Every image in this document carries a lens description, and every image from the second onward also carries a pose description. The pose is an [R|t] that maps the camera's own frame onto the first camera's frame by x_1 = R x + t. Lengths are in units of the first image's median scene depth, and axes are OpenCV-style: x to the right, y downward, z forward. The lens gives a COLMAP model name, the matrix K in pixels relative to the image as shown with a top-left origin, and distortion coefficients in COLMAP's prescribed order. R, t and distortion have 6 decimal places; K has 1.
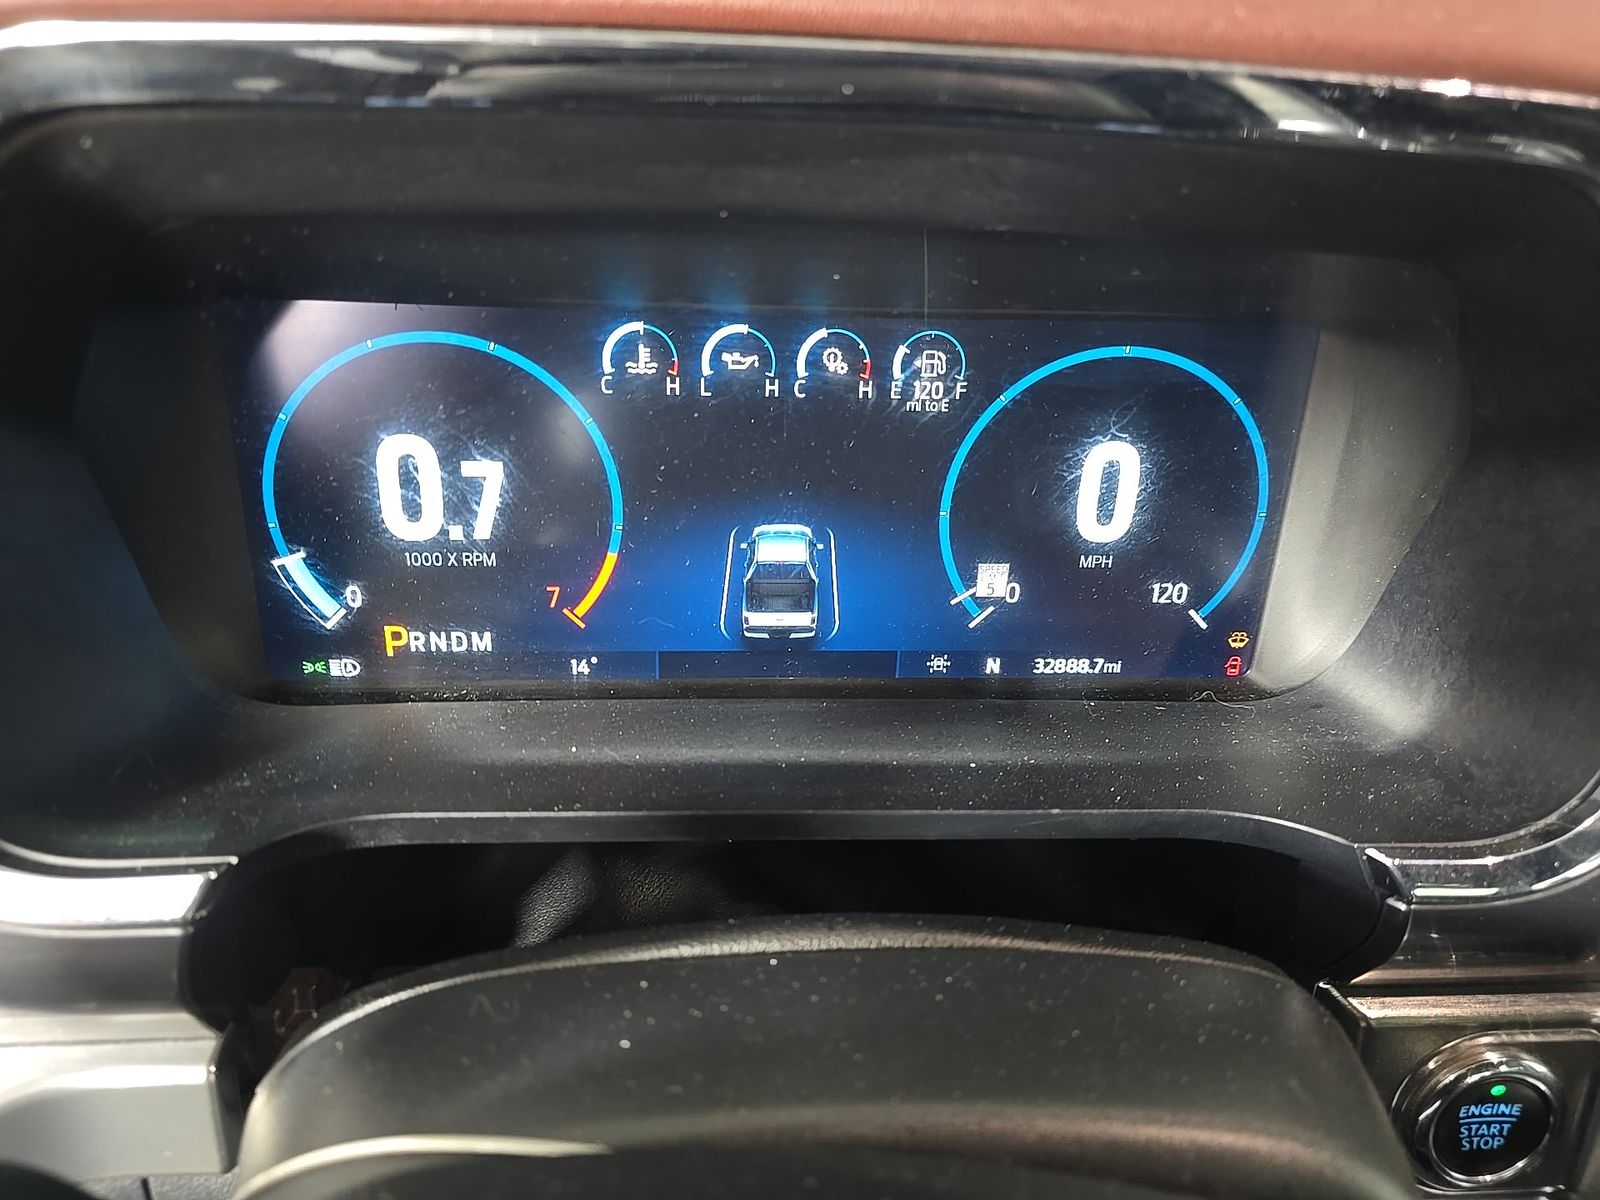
lens RADIAL K [[1074.2, 0, 786.9], [0, 1074.2, 600.4], [0, 0, 1]] dist [0.044943, -0.027366]
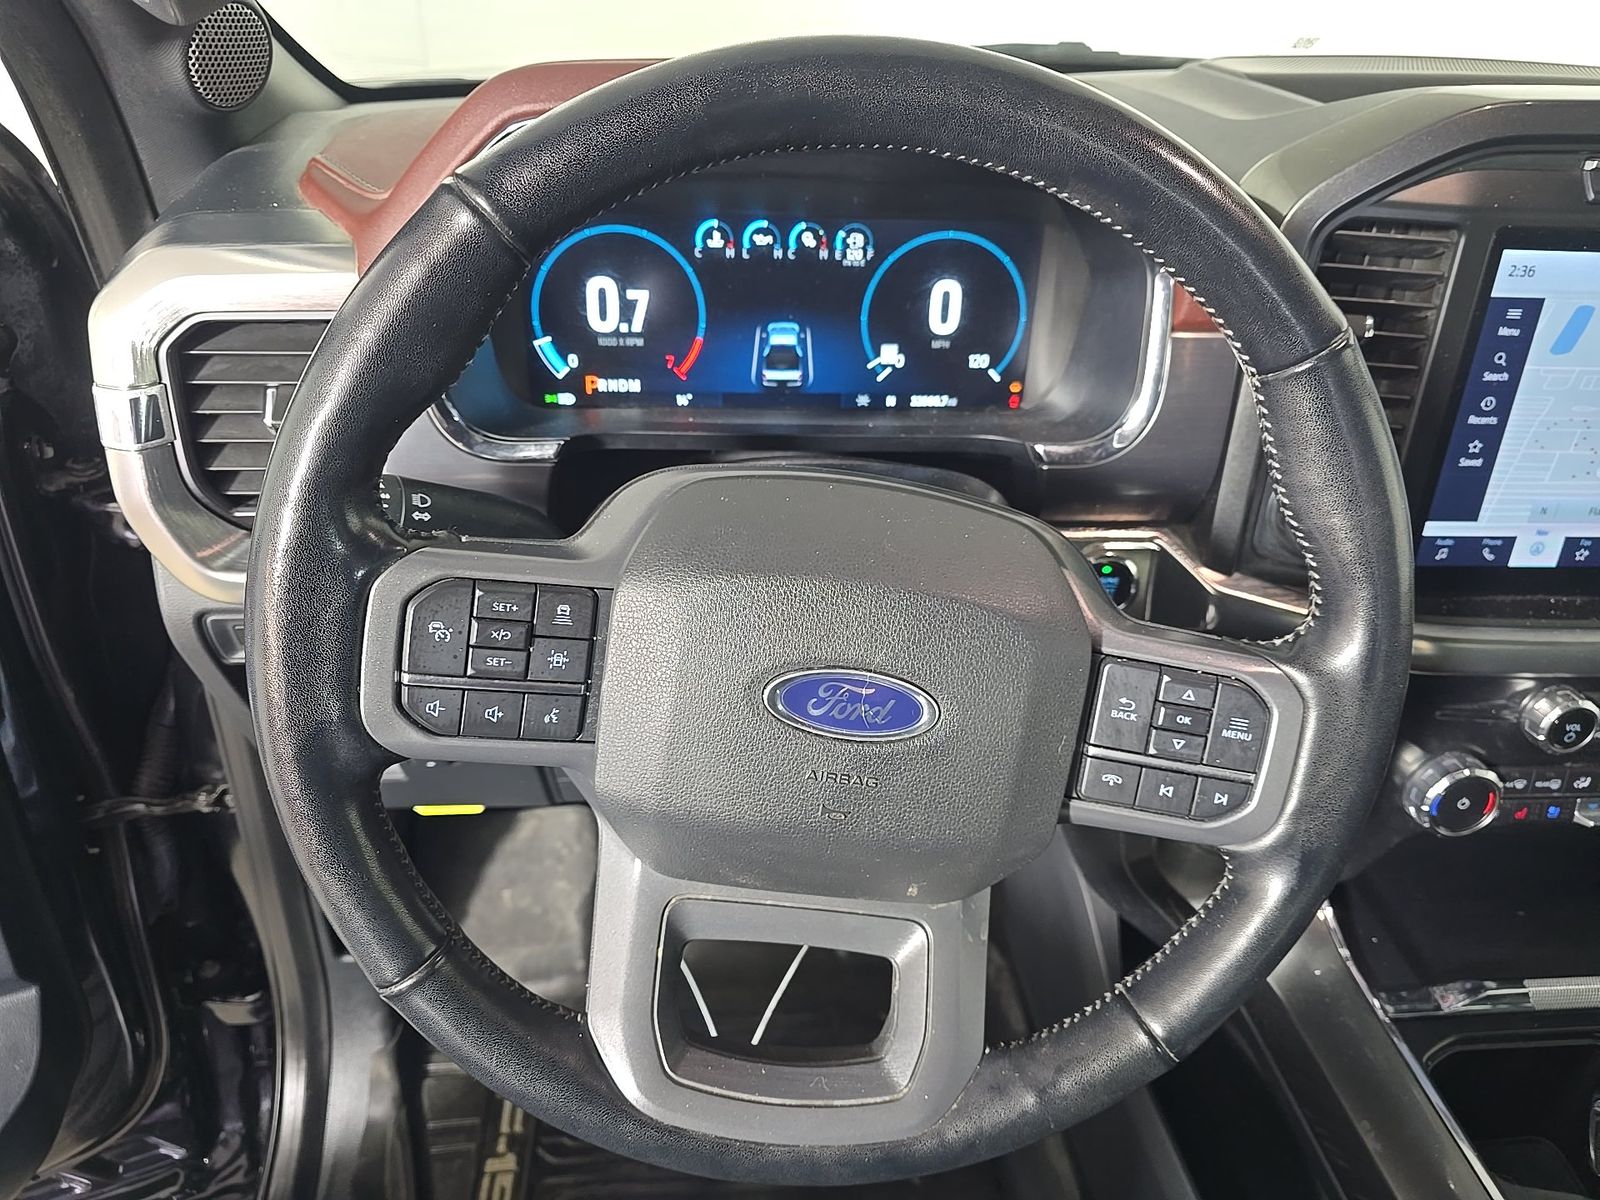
lens RADIAL K [[1074.2, 0, 786.2], [0, 1074.2, 601.6], [0, 0, 1]] dist [0.044943, -0.027366]
pose [[0.999942, -0.007260, 0.007913, -0.019136], [0.006712, 0.997715, 0.067229, 0.316261], [-0.008383, -0.067172, 0.997706, -1.062862]]
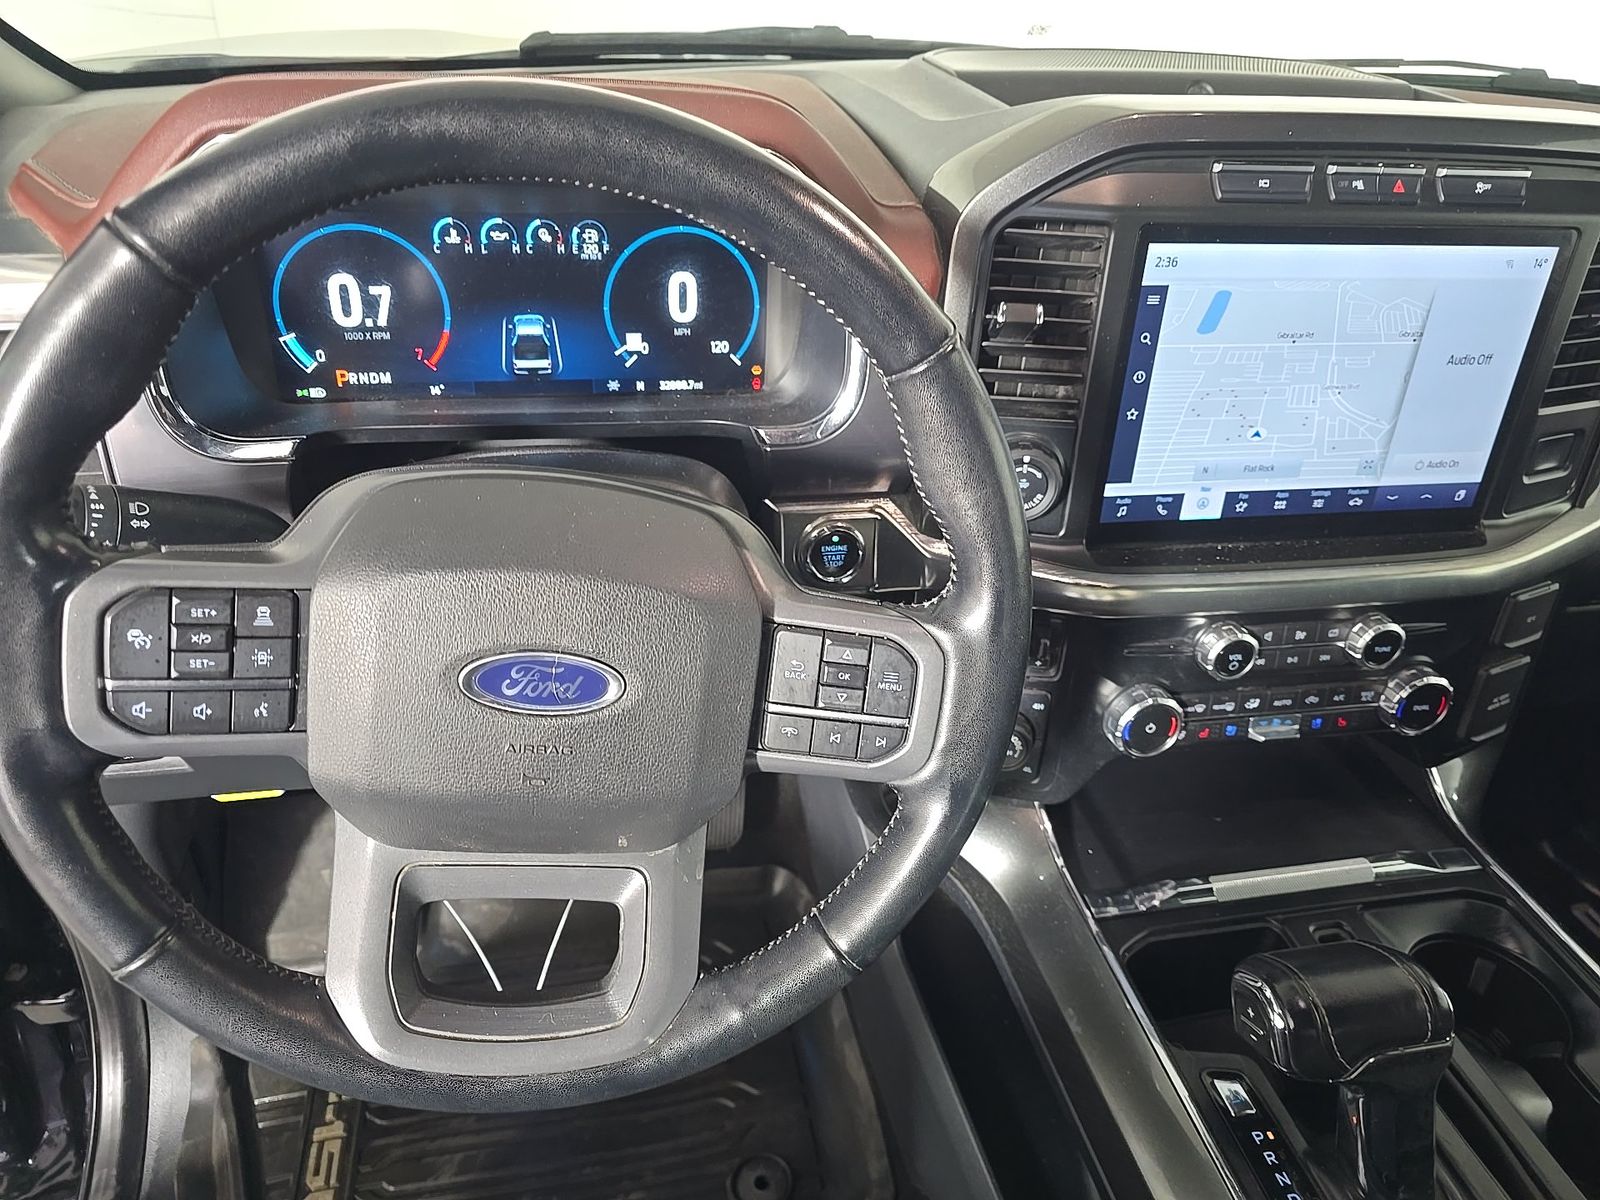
lens RADIAL K [[1074.2, 0, 775.6], [0, 1074.2, 599.1], [0, 0, 1]] dist [0.044943, -0.027366]
pose [[0.991872, -0.057989, 0.113254, 0.207033], [0.045597, 0.992984, 0.109101, 0.275882], [-0.118787, -0.103050, 0.987558, -1.222760]]
